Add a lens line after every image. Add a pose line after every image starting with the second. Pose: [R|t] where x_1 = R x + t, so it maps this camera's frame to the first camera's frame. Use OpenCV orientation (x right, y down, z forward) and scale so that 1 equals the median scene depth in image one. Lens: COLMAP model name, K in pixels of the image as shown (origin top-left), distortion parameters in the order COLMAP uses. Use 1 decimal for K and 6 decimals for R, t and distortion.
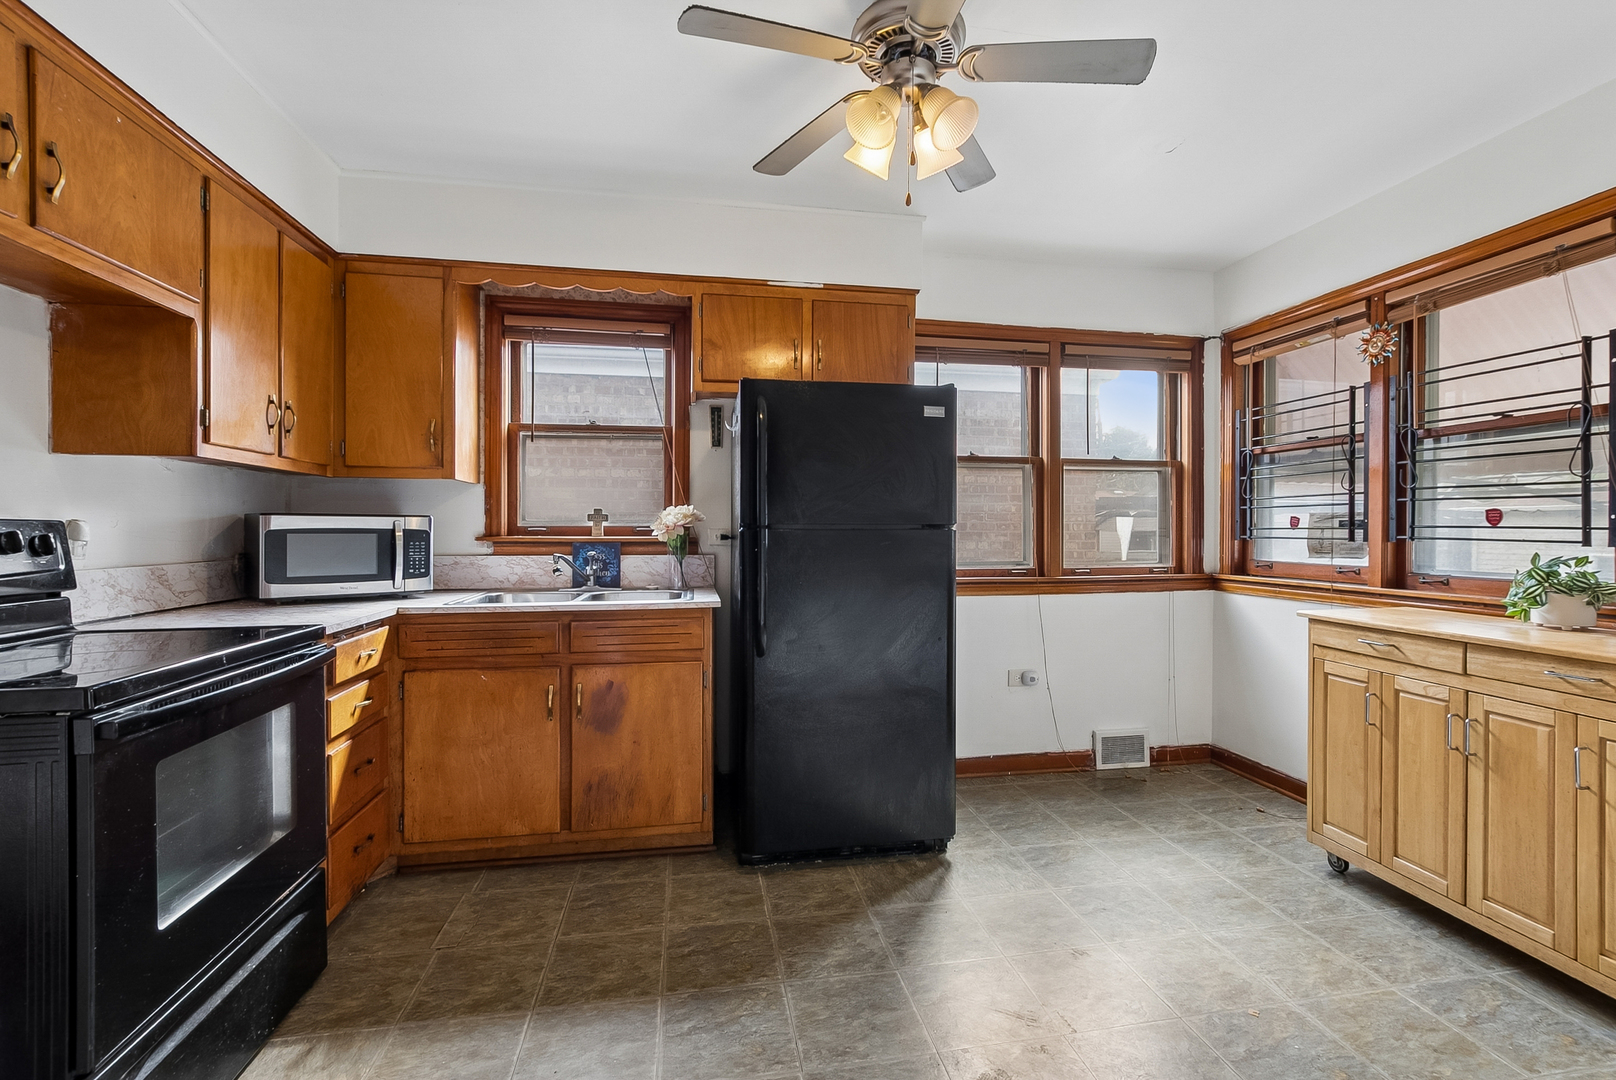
lens RADIAL K [[725.4, 0, 811.9], [0, 725.4, 528.3], [0, 0, 1]] dist [-0.002284, 0.000143]
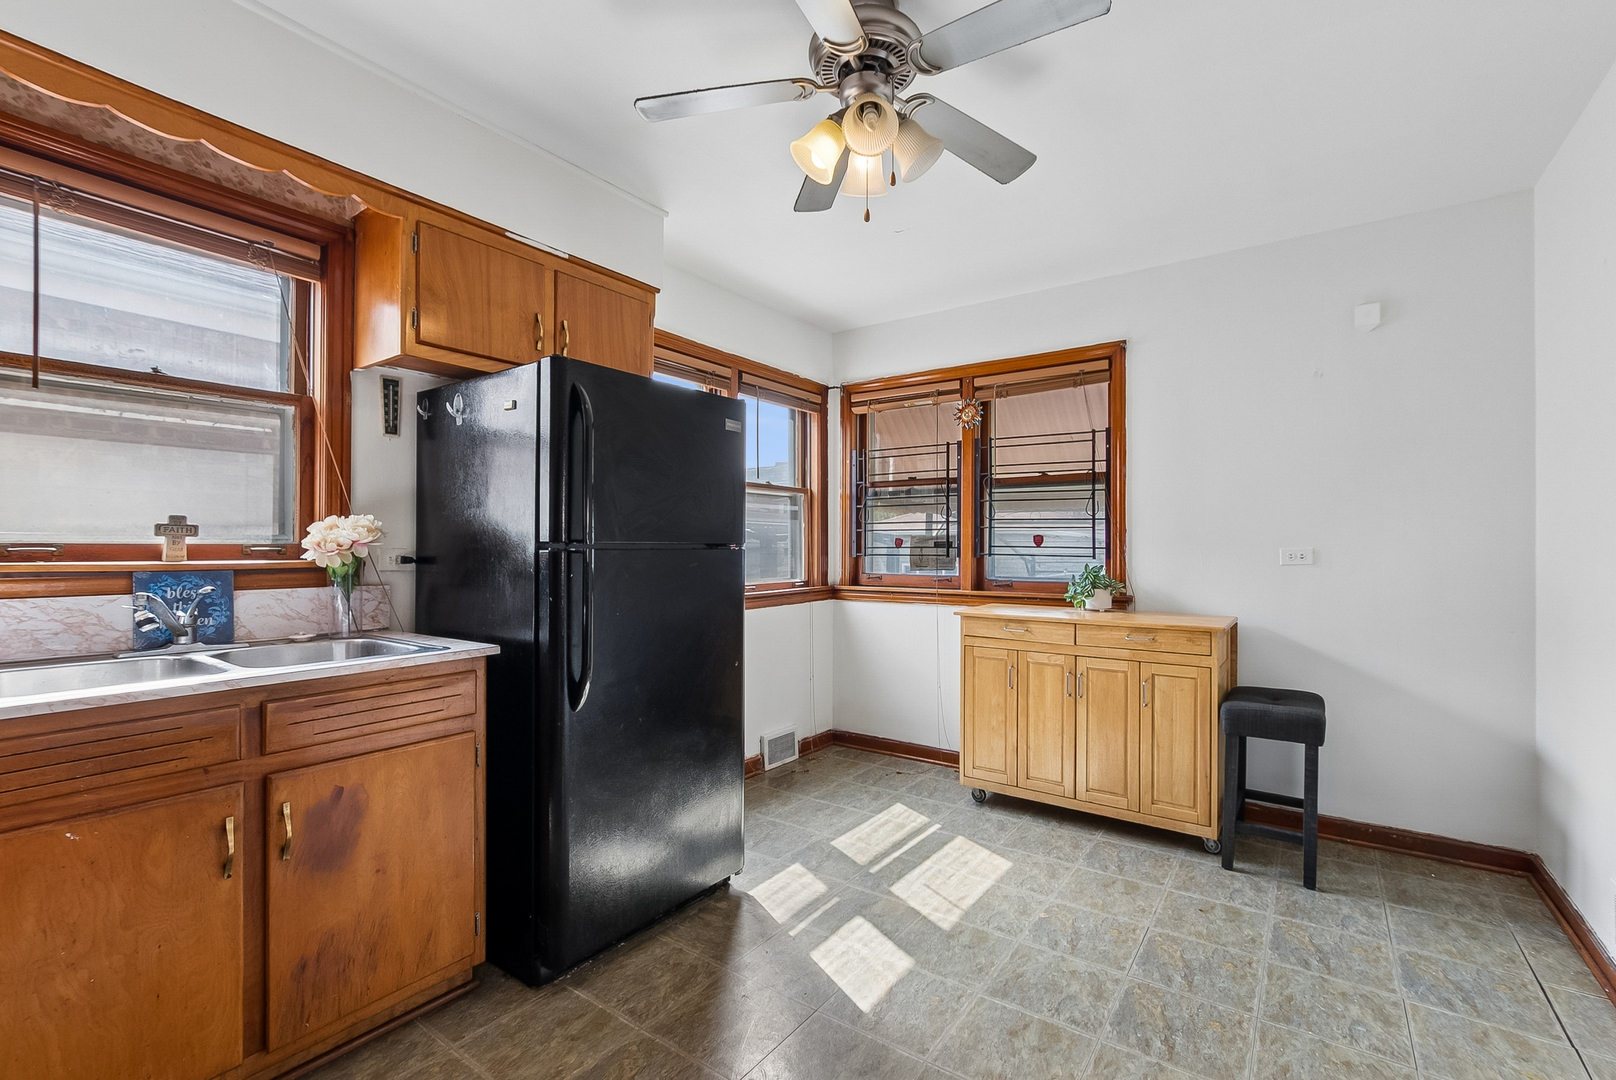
lens RADIAL K [[723.9, 0, 820.2], [0, 723.9, 541.7], [0, 0, 1]] dist [-0.002758, 0.000185]
pose [[0.707033, 0.005372, 0.707160, -0.398127], [-0.001266, 0.999979, -0.006332, -0.002003], [-0.707179, 0.003582, 0.707025, 0.229484]]
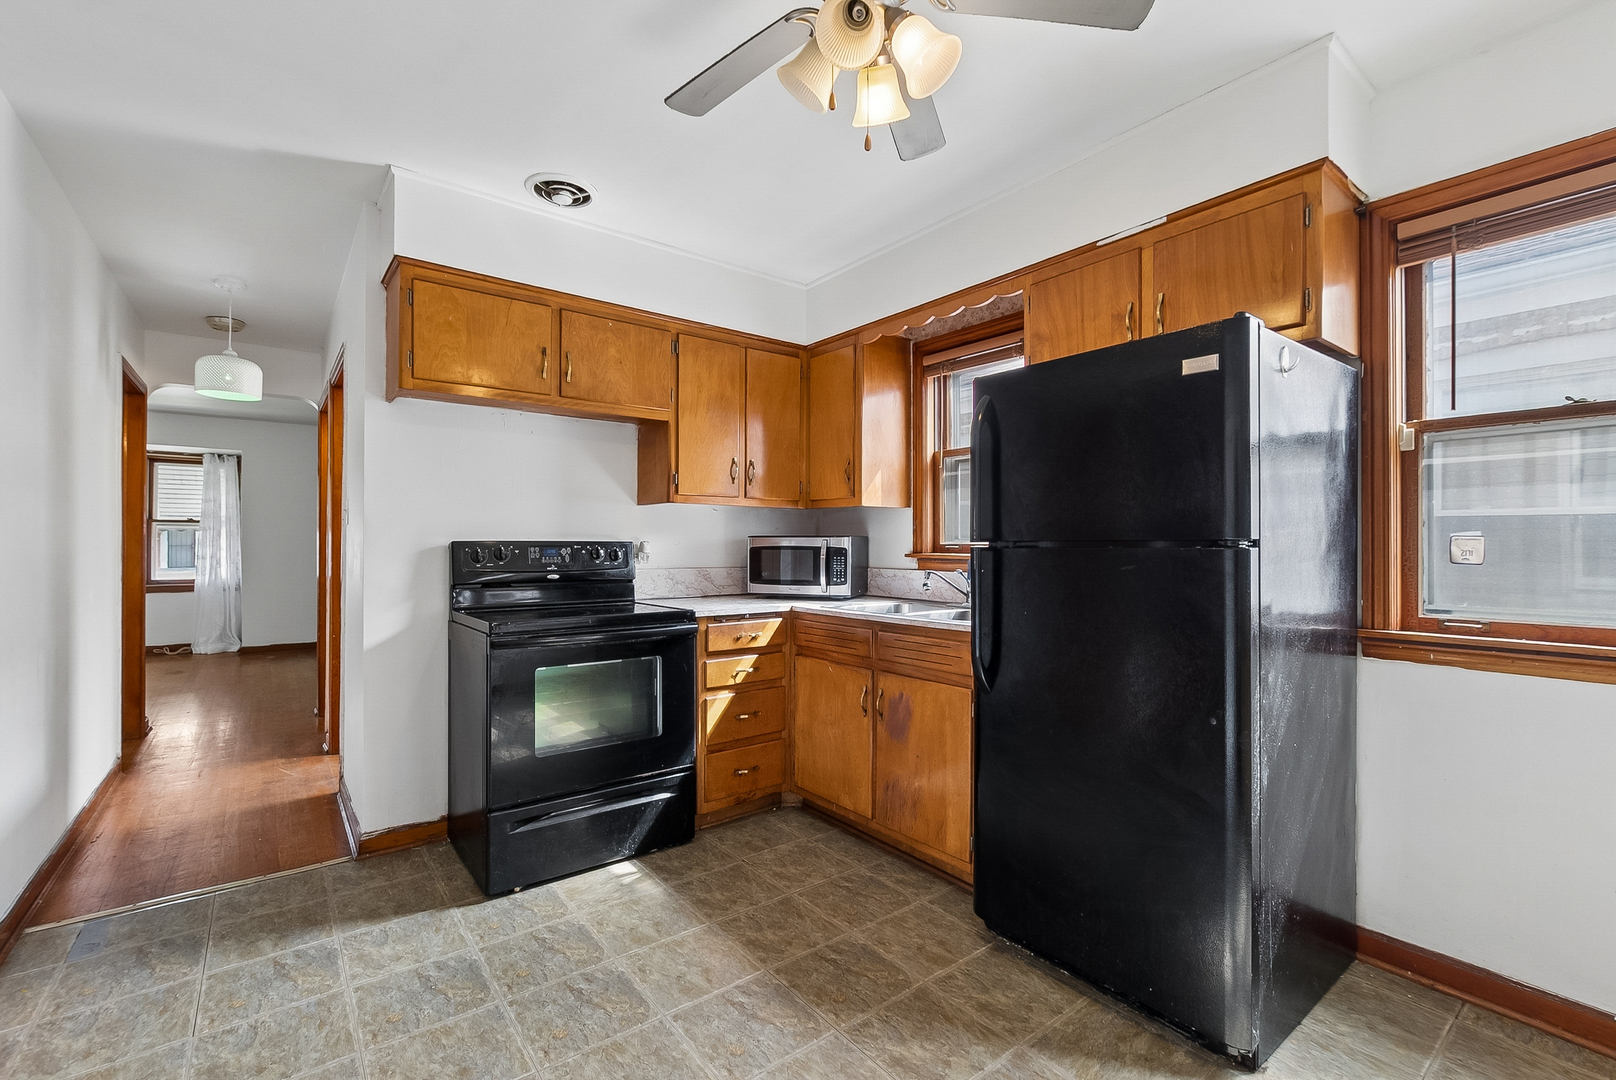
lens RADIAL K [[707.2, 0, 808.0], [0, 707.2, 540.0], [0, 0, 1]] dist [-0.002356, -0.000015]
pose [[0.460459, -0.007215, -0.887652, 0.528638], [-0.000565, 0.999964, -0.008421, -0.000220], [0.887681, 0.004379, 0.460439, 0.377926]]
